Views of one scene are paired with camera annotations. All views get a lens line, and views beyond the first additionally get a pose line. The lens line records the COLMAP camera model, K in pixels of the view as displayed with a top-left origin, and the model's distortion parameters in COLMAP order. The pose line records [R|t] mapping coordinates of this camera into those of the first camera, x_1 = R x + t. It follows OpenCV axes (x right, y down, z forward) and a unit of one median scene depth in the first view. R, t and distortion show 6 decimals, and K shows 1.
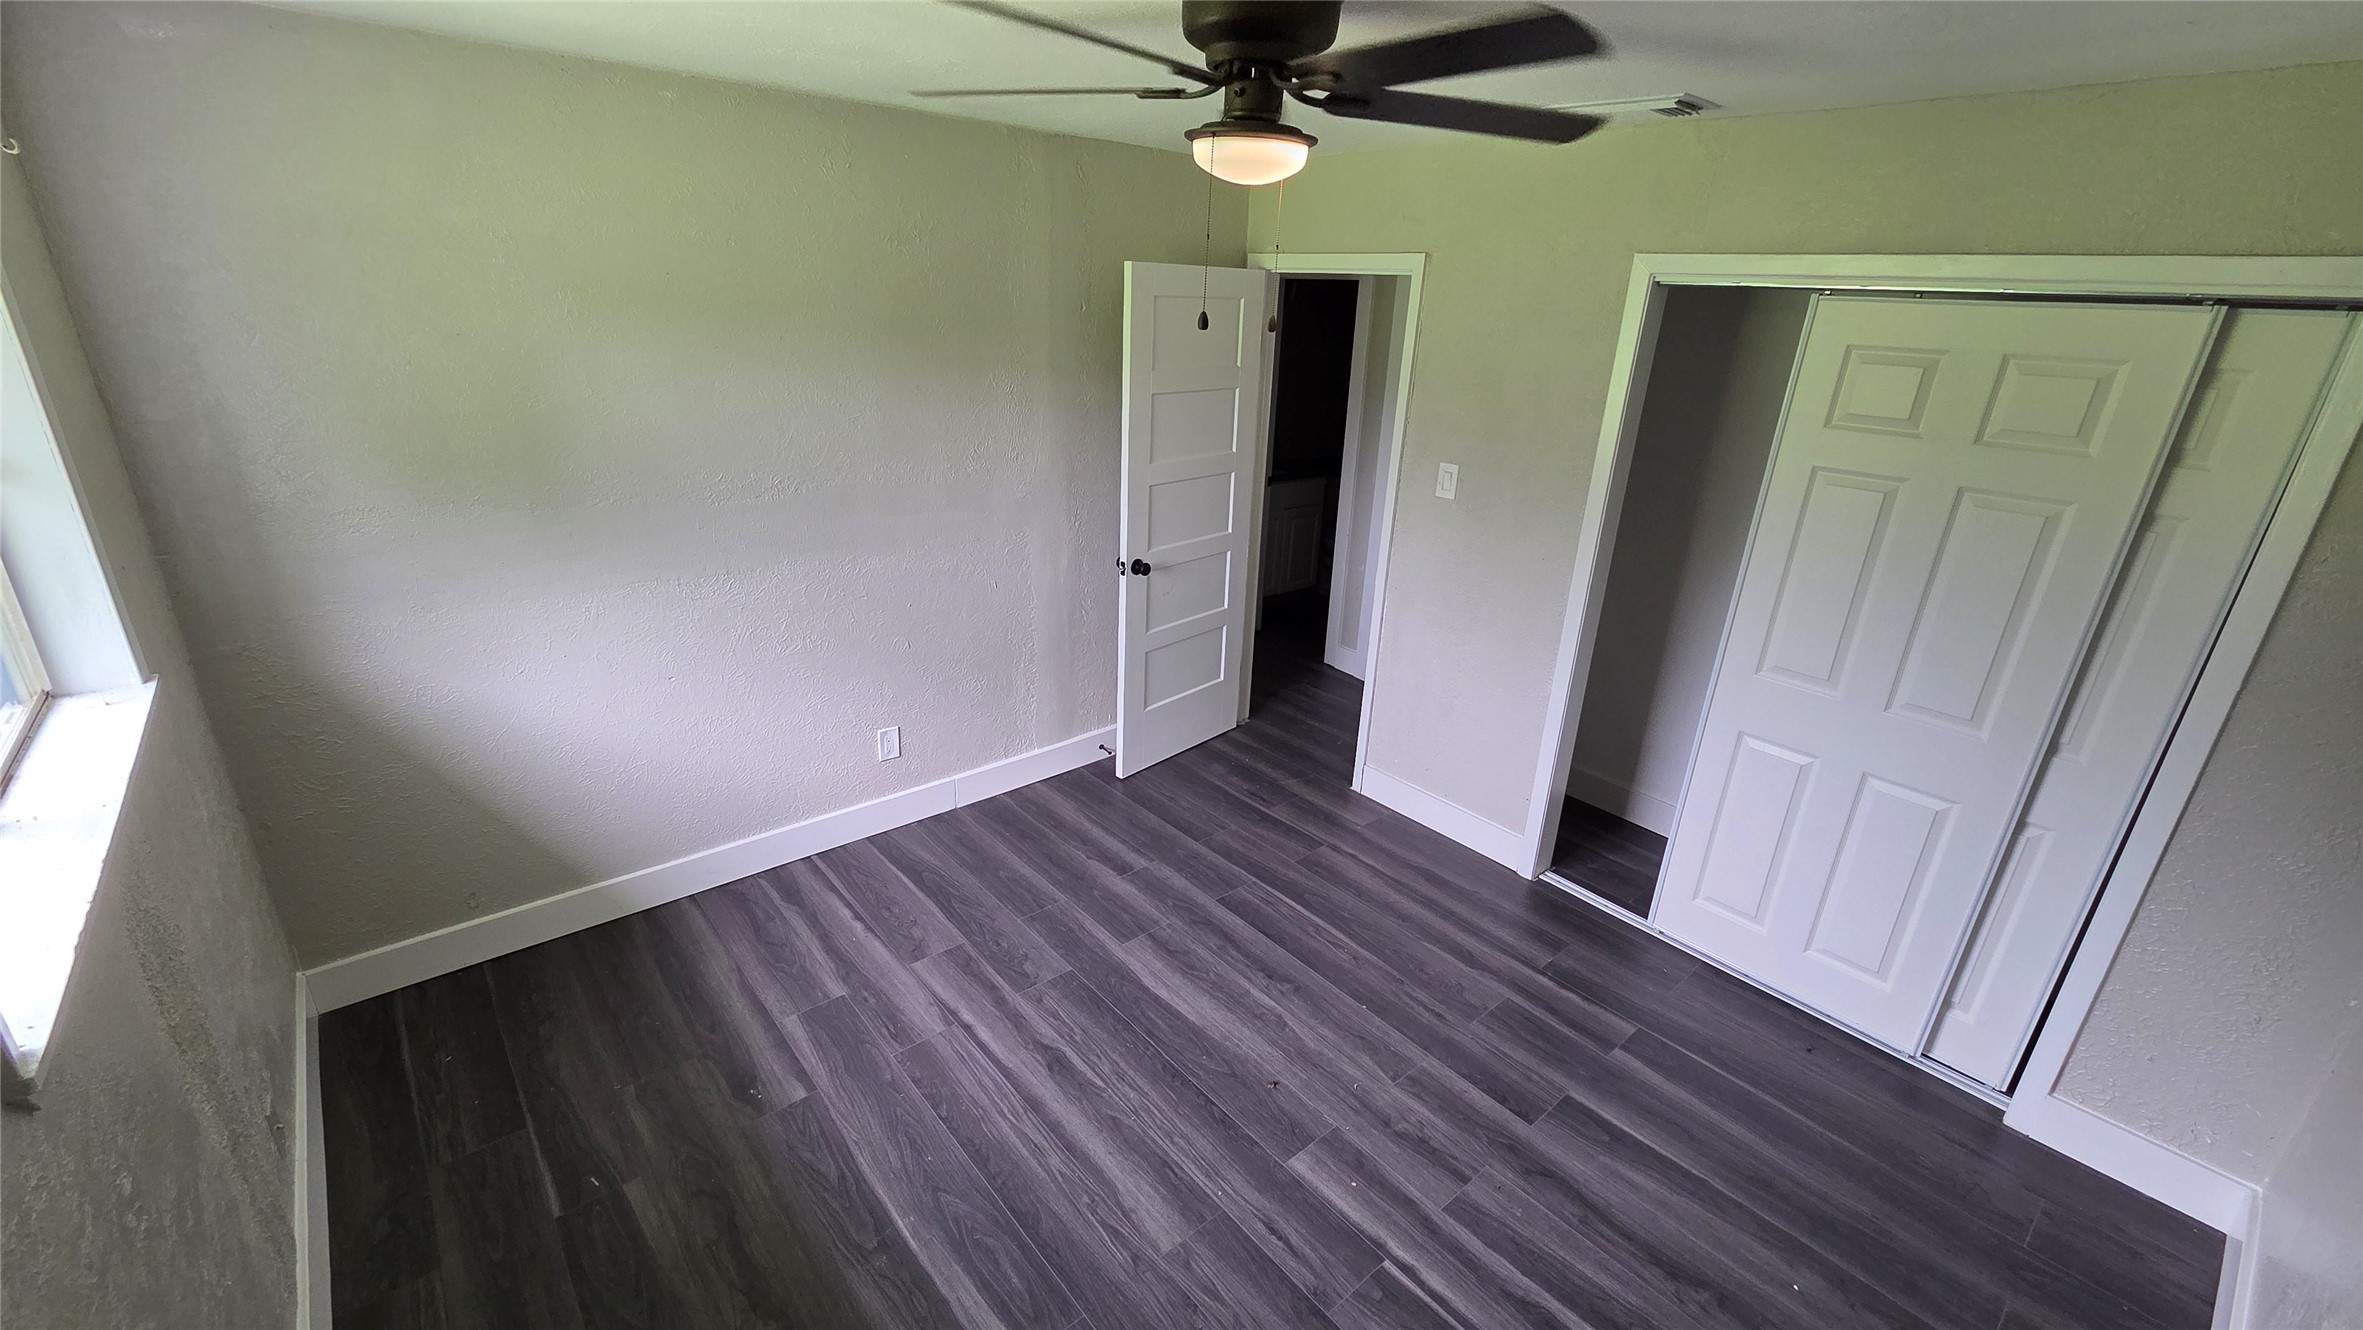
lens RADIAL K [[963.1, 0, 1179.9], [0, 963.1, 666.4], [0, 0, 1]] dist [0.004095, 0.000031]
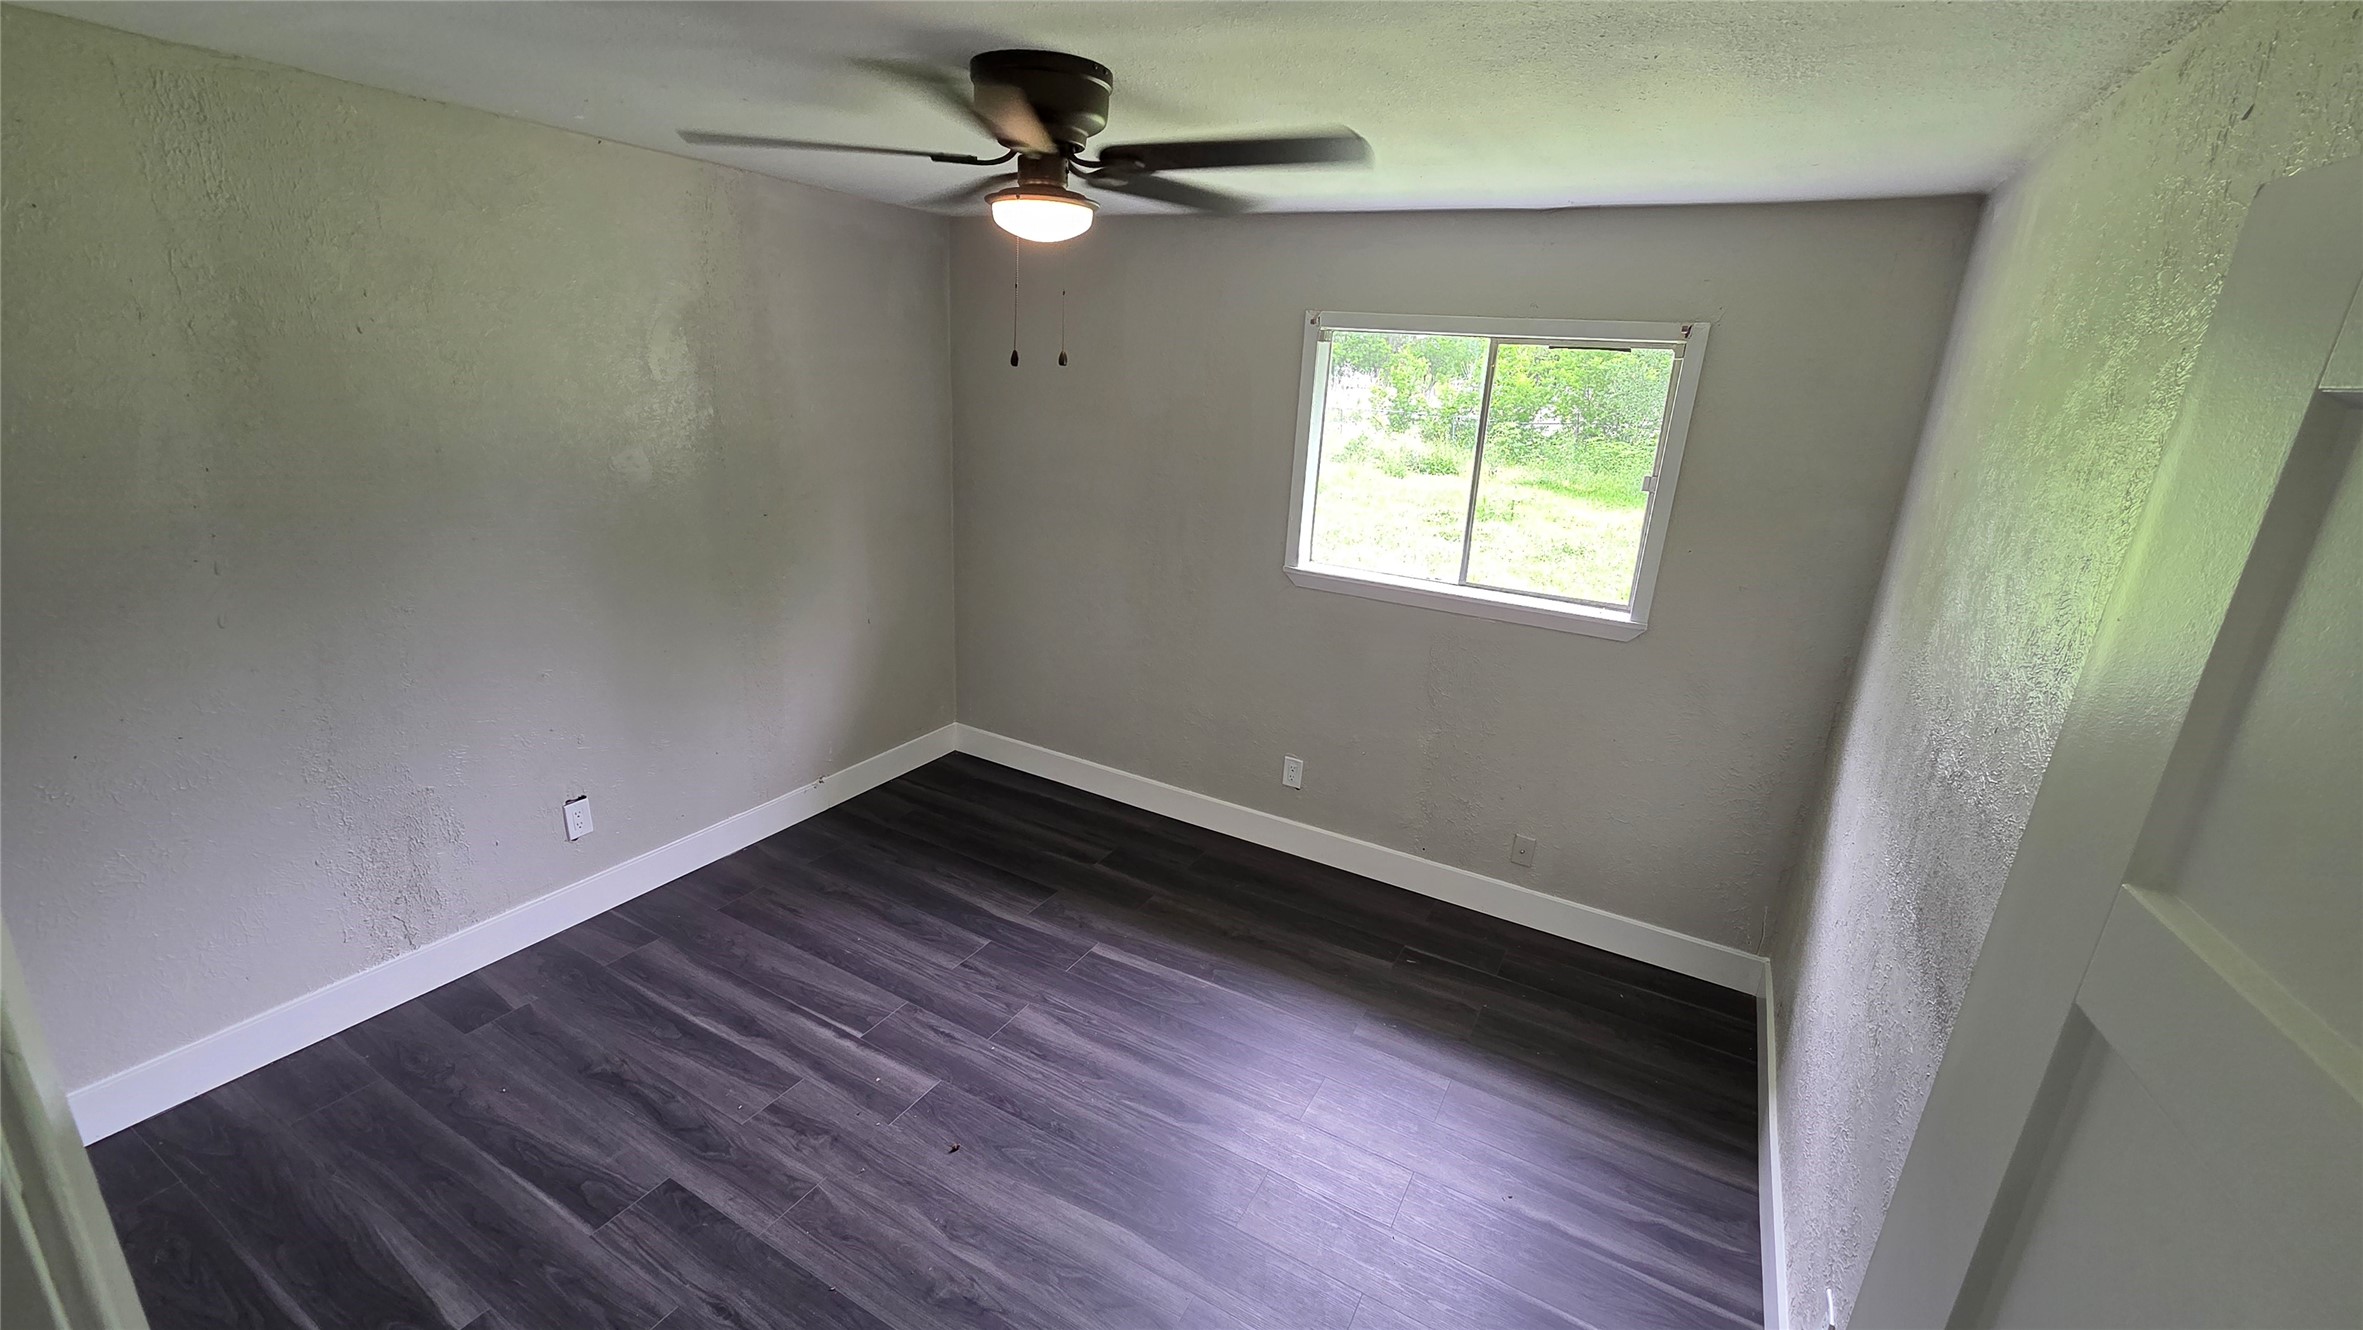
lens RADIAL K [[963.5, 0, 1183.5], [0, 963.5, 666.1], [0, 0, 1]] dist [0.000810, 0.000309]
pose [[-0.930978, 0.016913, -0.364684, 0.245081], [-0.218520, 0.774402, 0.593759, -0.593058], [0.292455, 0.632468, -0.717255, 1.573913]]
